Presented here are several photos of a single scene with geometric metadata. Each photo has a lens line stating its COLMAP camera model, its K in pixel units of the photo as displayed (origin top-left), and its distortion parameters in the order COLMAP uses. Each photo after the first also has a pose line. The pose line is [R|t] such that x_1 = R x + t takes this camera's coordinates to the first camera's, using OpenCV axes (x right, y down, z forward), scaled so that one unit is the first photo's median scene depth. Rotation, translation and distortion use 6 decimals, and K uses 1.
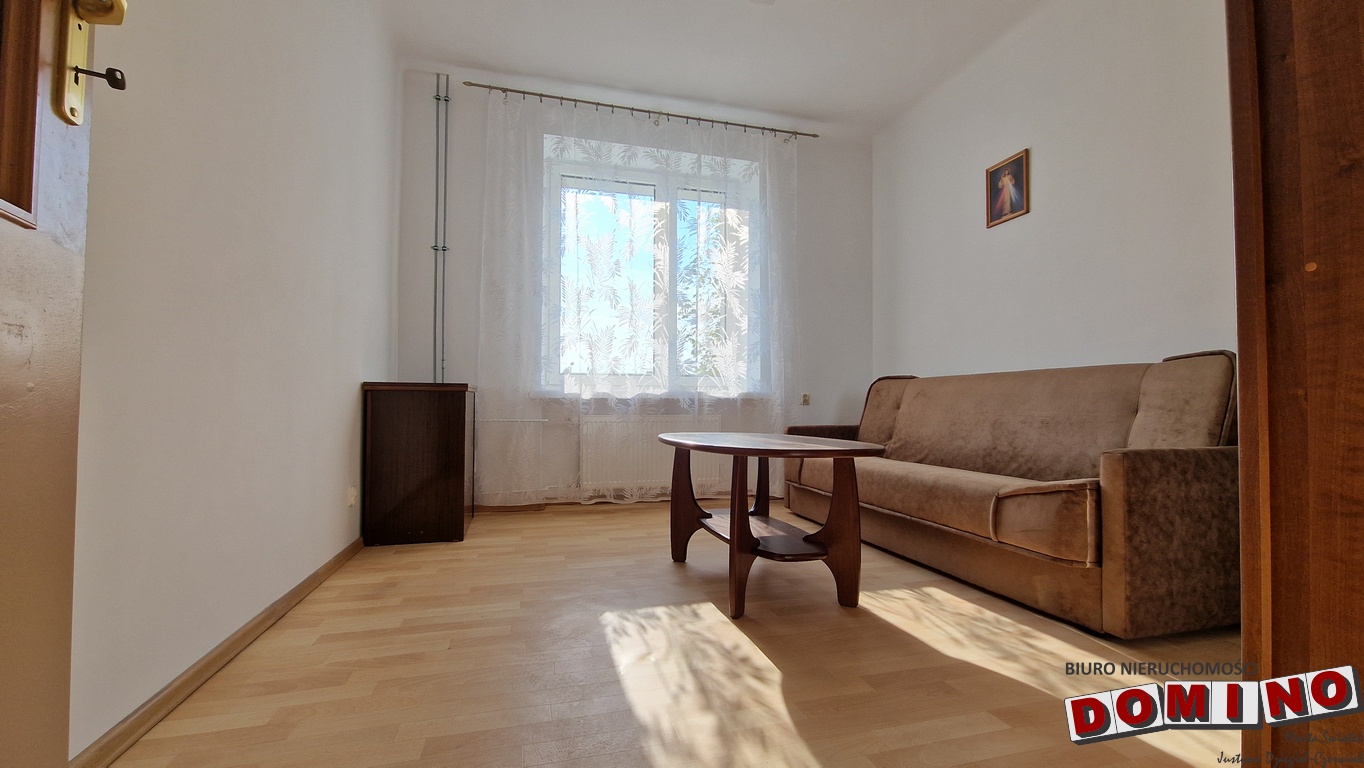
lens RADIAL K [[555.5, 0, 677.2], [0, 555.5, 386.5], [0, 0, 1]] dist [0.006352, -0.003647]
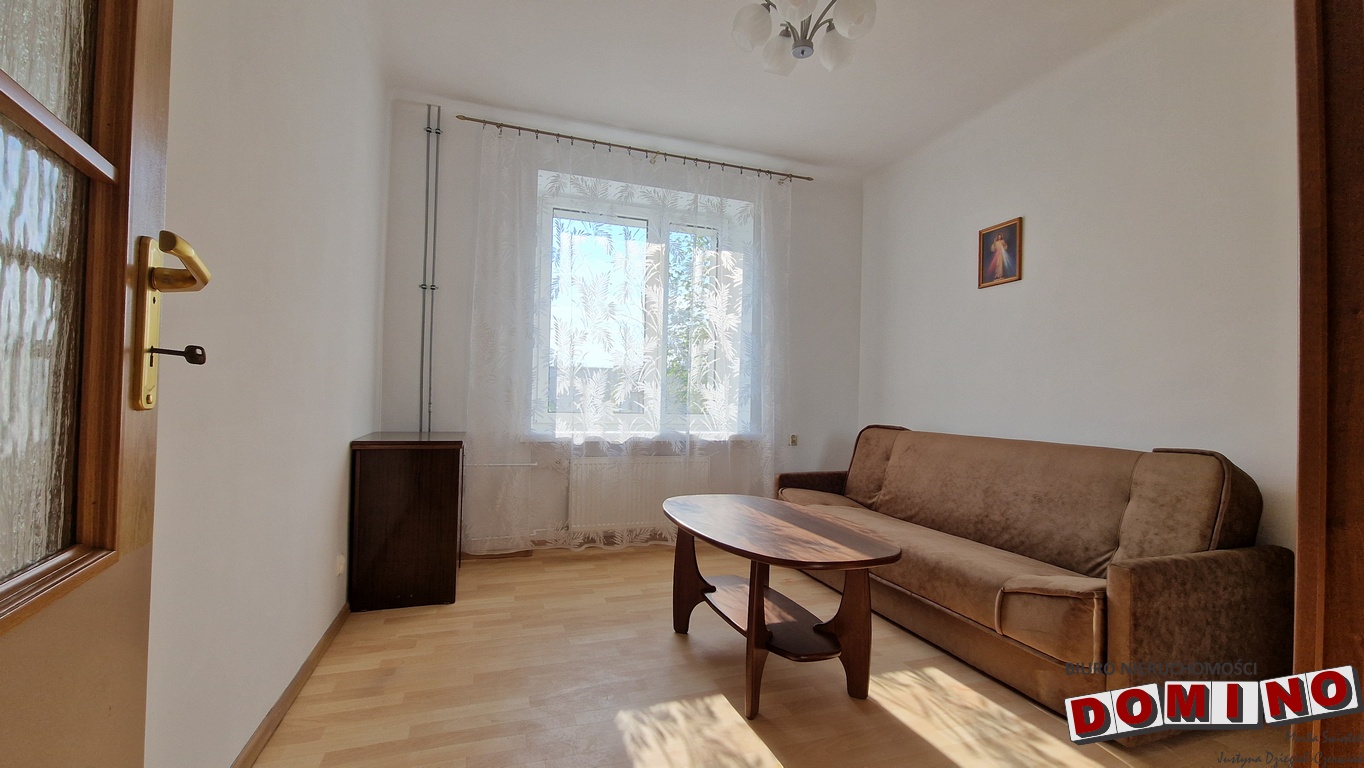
lens RADIAL K [[555.5, 0, 678.3], [0, 555.5, 388.4], [0, 0, 1]] dist [0.006352, -0.003647]
pose [[0.997841, 0.020325, 0.062457, -0.056100], [-0.021184, 0.999689, 0.013127, -0.104639], [-0.062171, -0.014422, 0.997961, 0.009695]]
